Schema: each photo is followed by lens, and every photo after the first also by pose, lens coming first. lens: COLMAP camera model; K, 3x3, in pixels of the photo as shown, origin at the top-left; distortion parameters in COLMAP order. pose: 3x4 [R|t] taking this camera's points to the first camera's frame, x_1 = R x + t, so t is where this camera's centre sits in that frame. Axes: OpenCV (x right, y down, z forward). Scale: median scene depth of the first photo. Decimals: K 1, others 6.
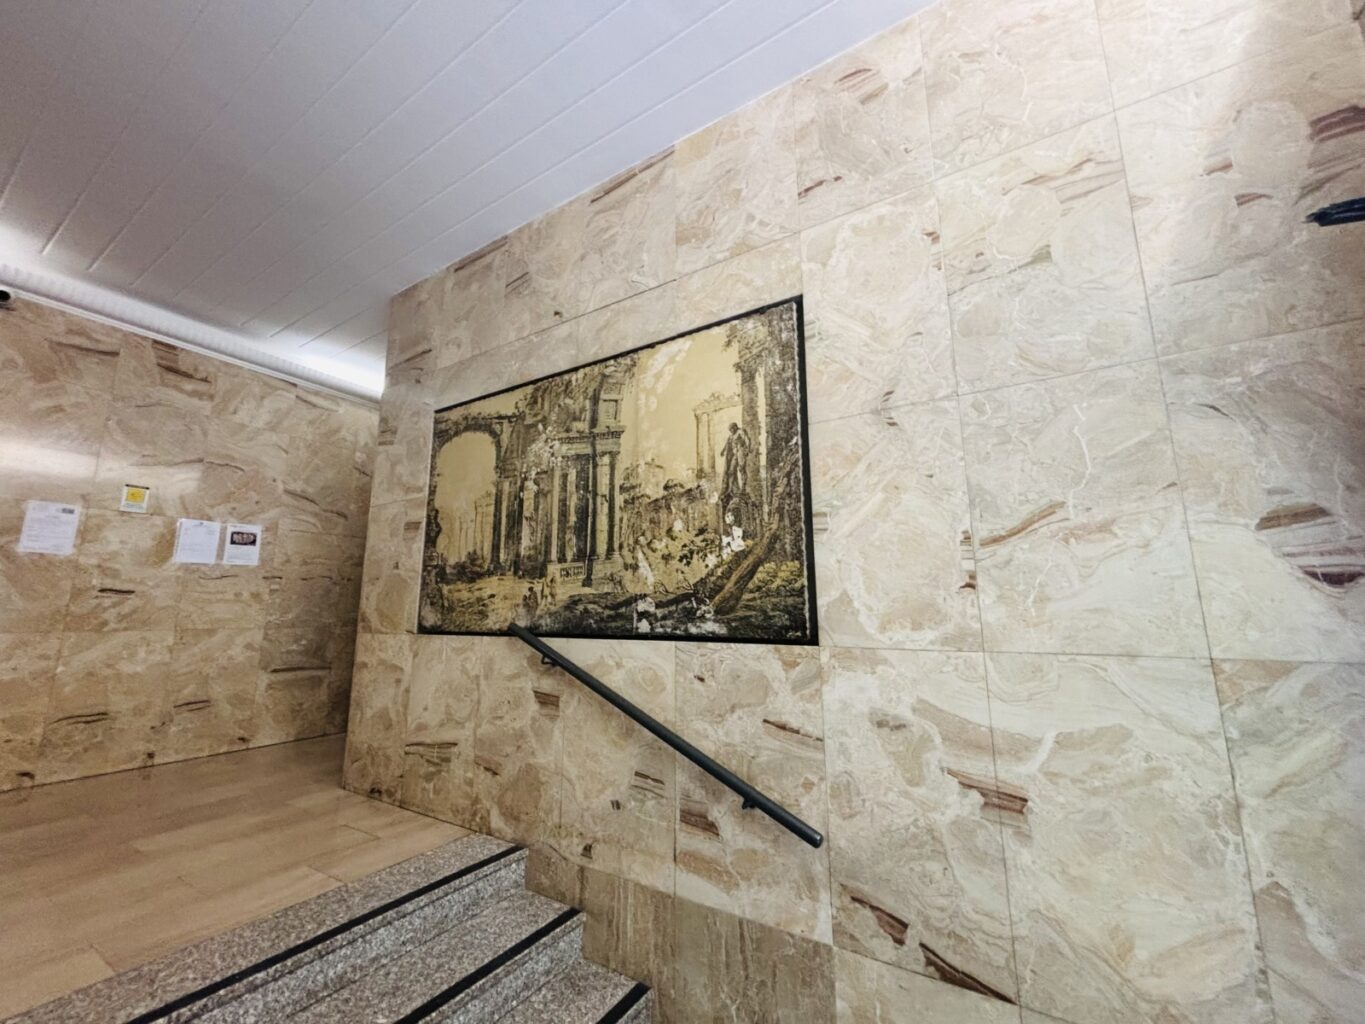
lens RADIAL K [[547.7, 0, 682.5], [0, 547.7, 511.0], [0, 0, 1]] dist [-0.000876, -0.000181]
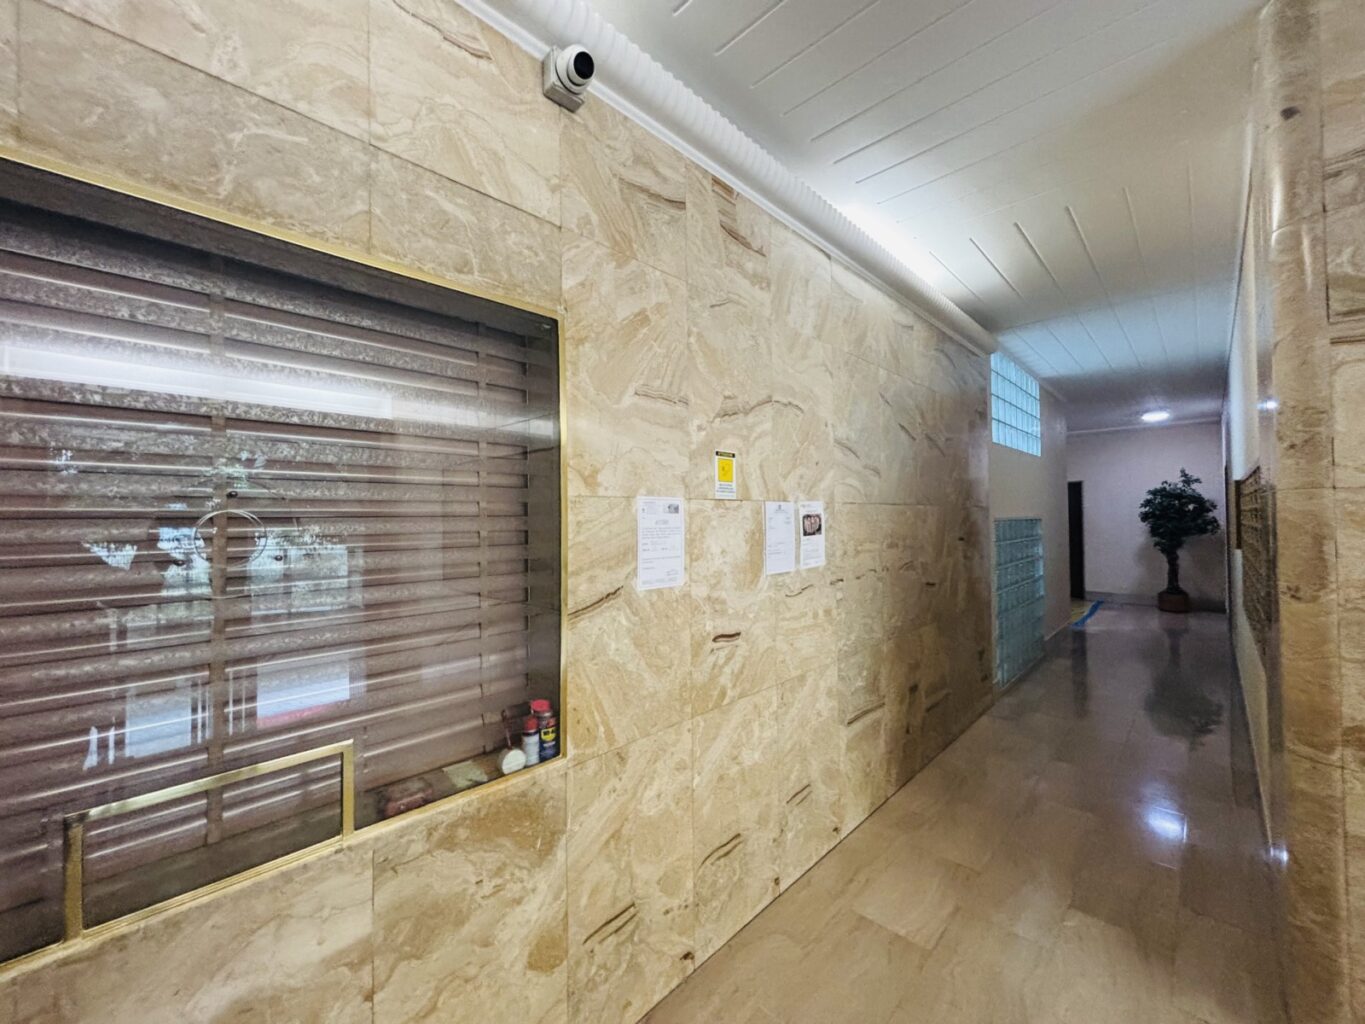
lens RADIAL K [[547.7, 0, 681.0], [0, 547.7, 512.4], [0, 0, 1]] dist [-0.000876, -0.000181]
pose [[0.977859, -0.008403, -0.209094, -0.929096], [0.044123, 0.985009, 0.166766, -0.081445], [0.204558, -0.172299, 0.963571, 0.435417]]
